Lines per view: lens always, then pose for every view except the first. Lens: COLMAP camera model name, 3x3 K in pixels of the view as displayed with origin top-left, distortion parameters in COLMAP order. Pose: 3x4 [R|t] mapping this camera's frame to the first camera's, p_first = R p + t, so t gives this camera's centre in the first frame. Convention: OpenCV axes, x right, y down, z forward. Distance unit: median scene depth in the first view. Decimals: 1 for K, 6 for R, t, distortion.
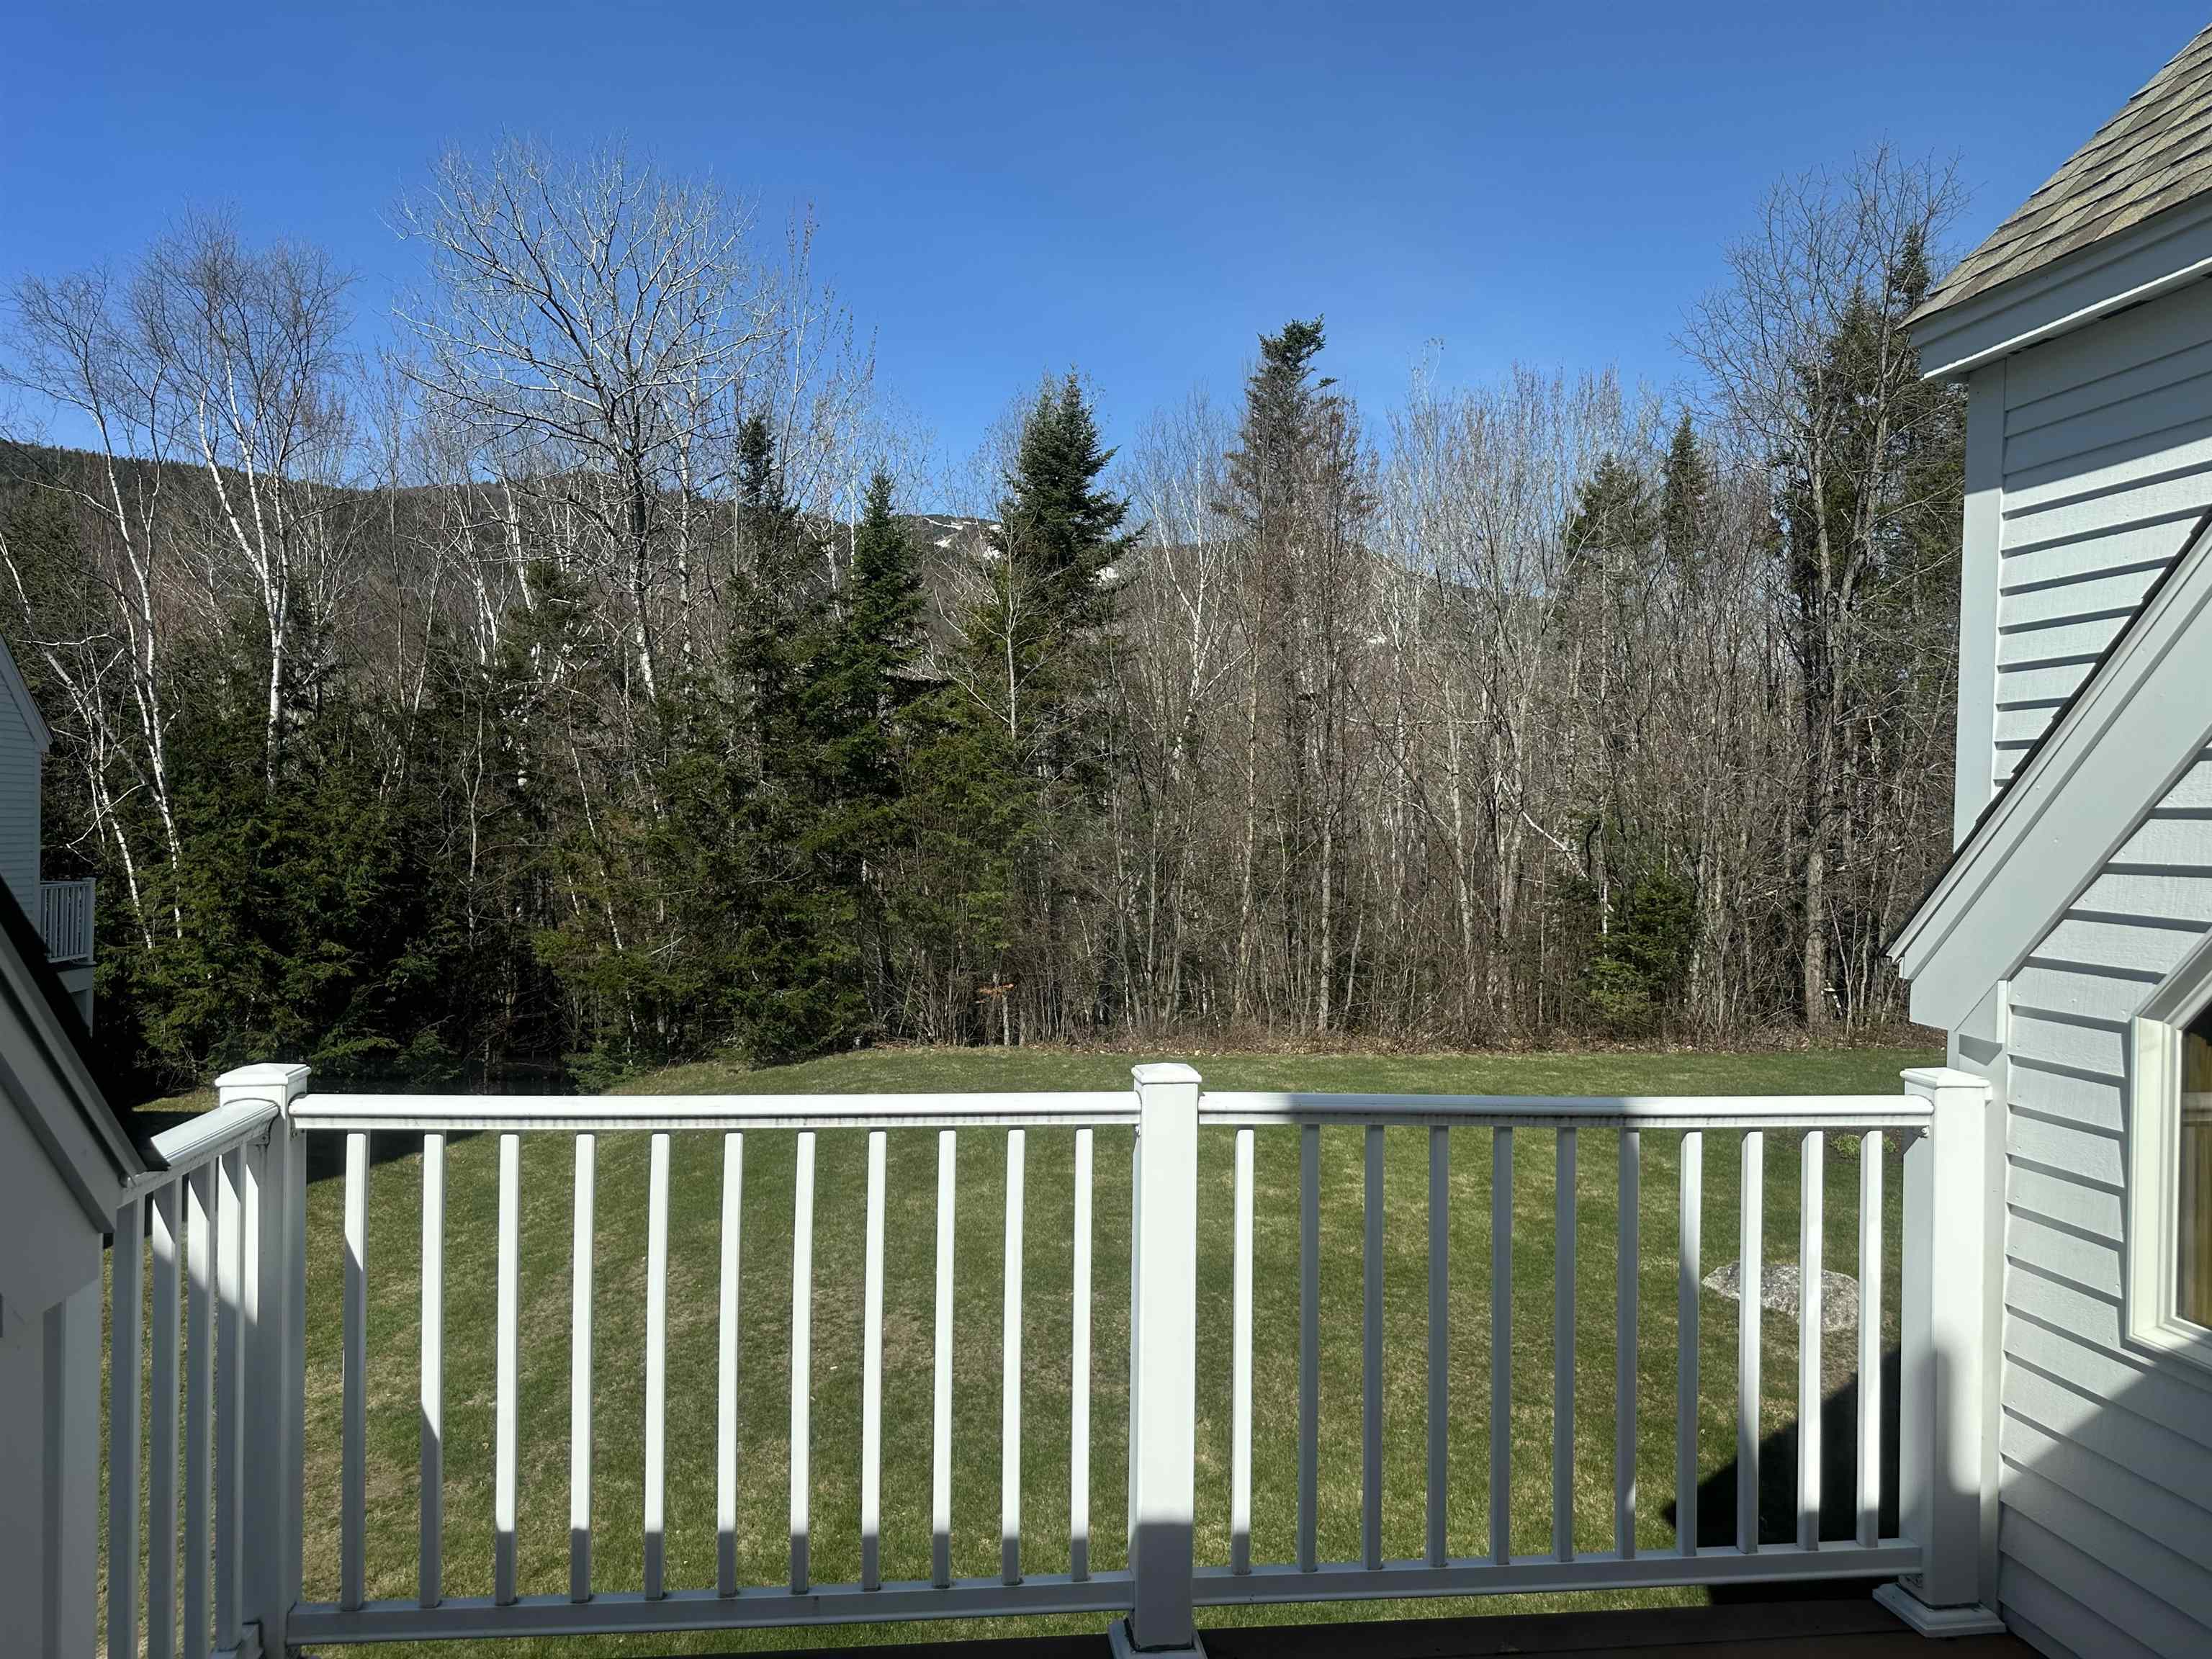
lens RADIAL K [[1533.6, 0, 1094.0], [0, 1533.6, 832.0], [0, 0, 1]] dist [0.075810, -0.106454]
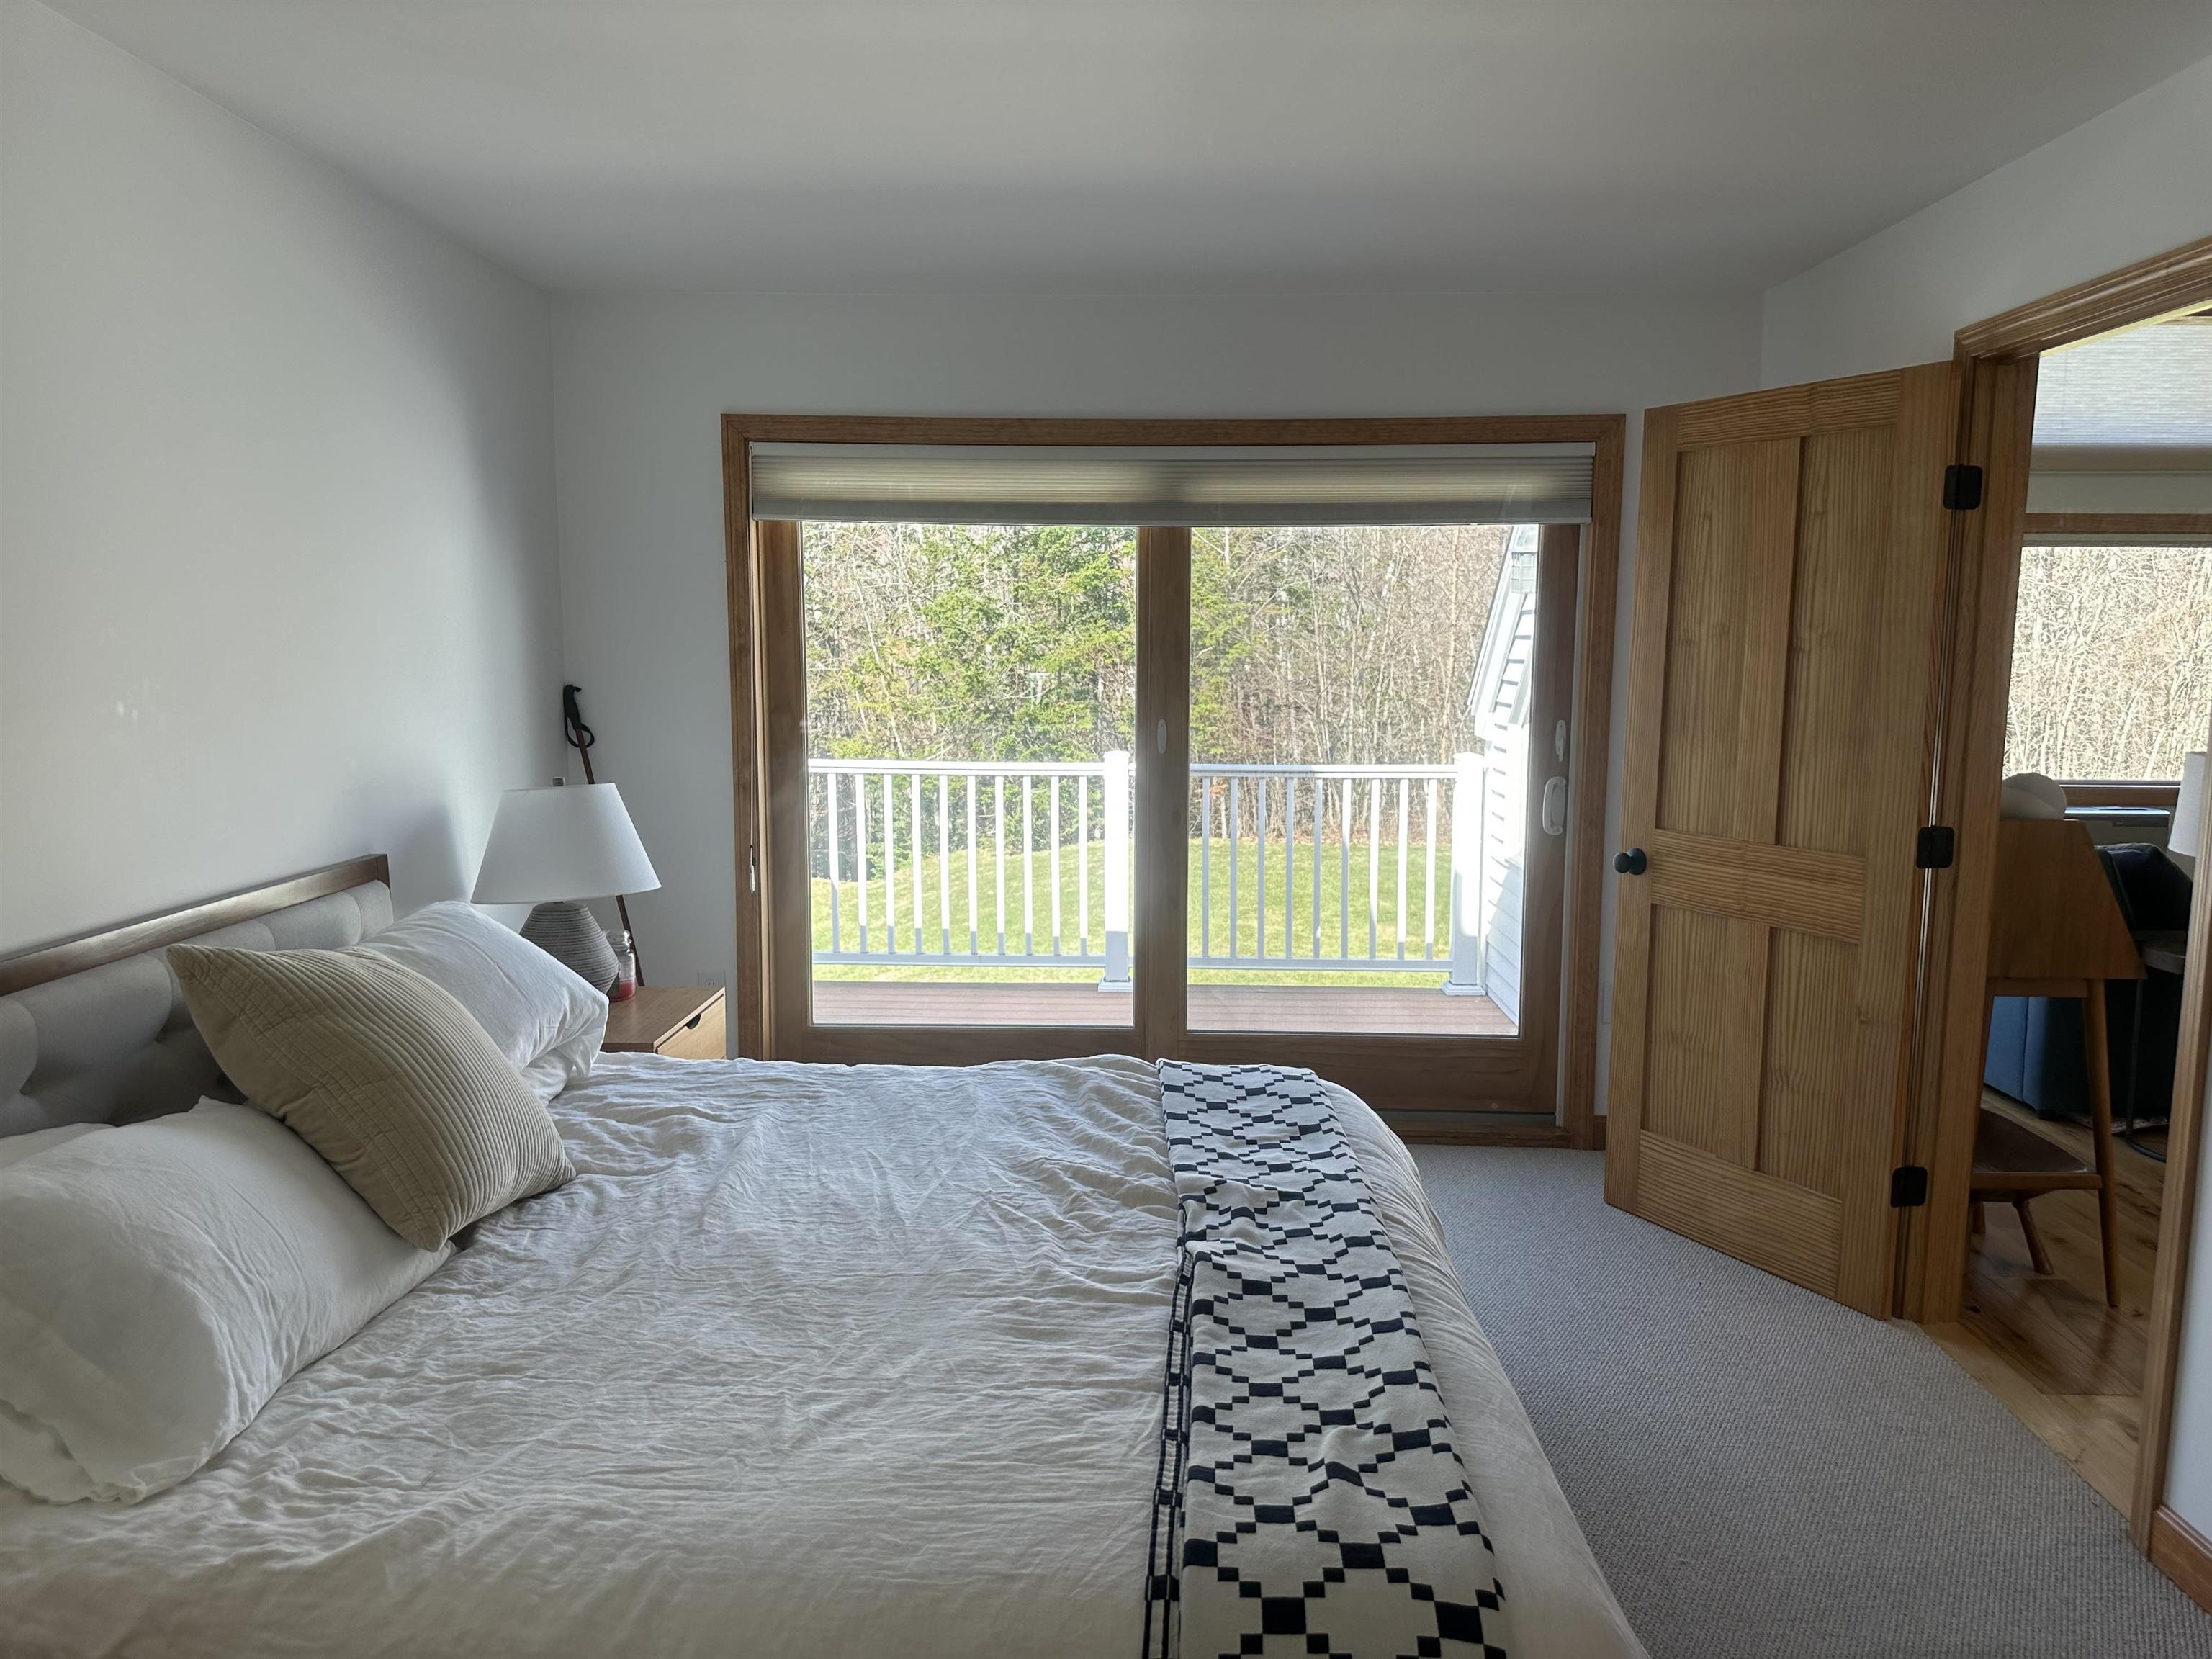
lens RADIAL K [[1533.6, 0, 1086.6], [0, 1533.6, 852.7], [0, 0, 1]] dist [0.075810, -0.106454]
pose [[0.984397, 0.005844, -0.175864, 0.046843], [0.017052, 0.991576, 0.128397, -0.000119], [0.175133, -0.129392, 0.976005, -0.154468]]
